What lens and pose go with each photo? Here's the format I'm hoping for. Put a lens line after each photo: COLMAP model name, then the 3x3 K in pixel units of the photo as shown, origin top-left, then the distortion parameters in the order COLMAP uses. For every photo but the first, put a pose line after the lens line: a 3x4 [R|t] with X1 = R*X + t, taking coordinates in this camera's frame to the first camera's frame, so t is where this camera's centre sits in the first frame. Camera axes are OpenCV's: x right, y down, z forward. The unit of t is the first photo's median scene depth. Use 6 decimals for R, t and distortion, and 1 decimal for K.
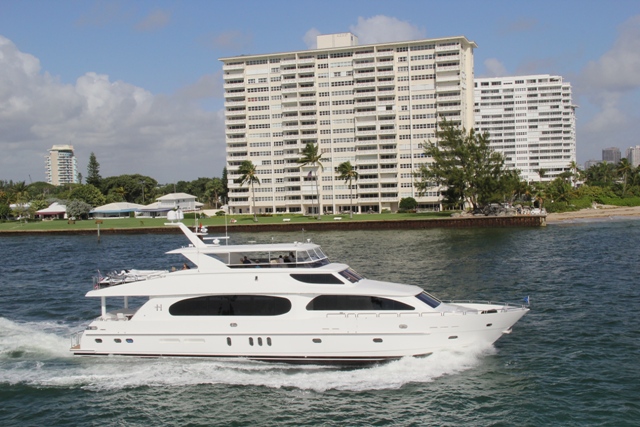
lens RADIAL K [[821.1, 0, 323.8], [0, 821.1, 217.9], [0, 0, 1]] dist [0.096171, 0.000000]
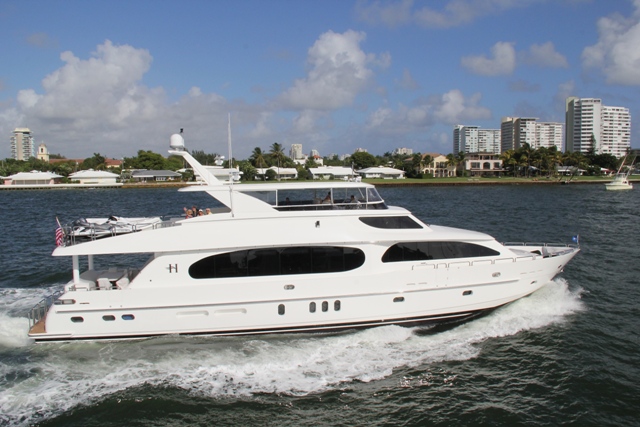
lens RADIAL K [[546.3, 0, 323.7], [0, 546.3, 207.1], [0, 0, 1]] dist [-0.155490, 0.038034]
pose [[0.887674, -0.003108, 0.460461, -0.307393], [-0.006620, 0.999788, 0.019511, 0.048271], [-0.460424, -0.020368, 0.887465, 0.553382]]
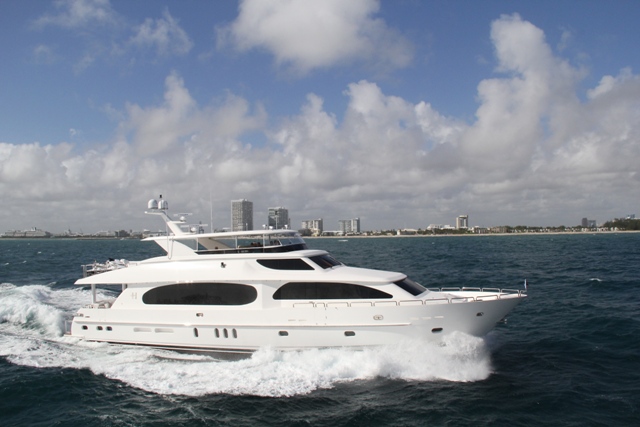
lens RADIAL K [[546.3, 0, 325.0], [0, 546.3, 210.9], [0, 0, 1]] dist [-0.155490, 0.038034]
pose [[0.993439, -0.021260, -0.112369, 0.102272], [0.013872, 0.997715, -0.066129, 0.054966], [0.113518, 0.064136, 0.991464, 0.405788]]
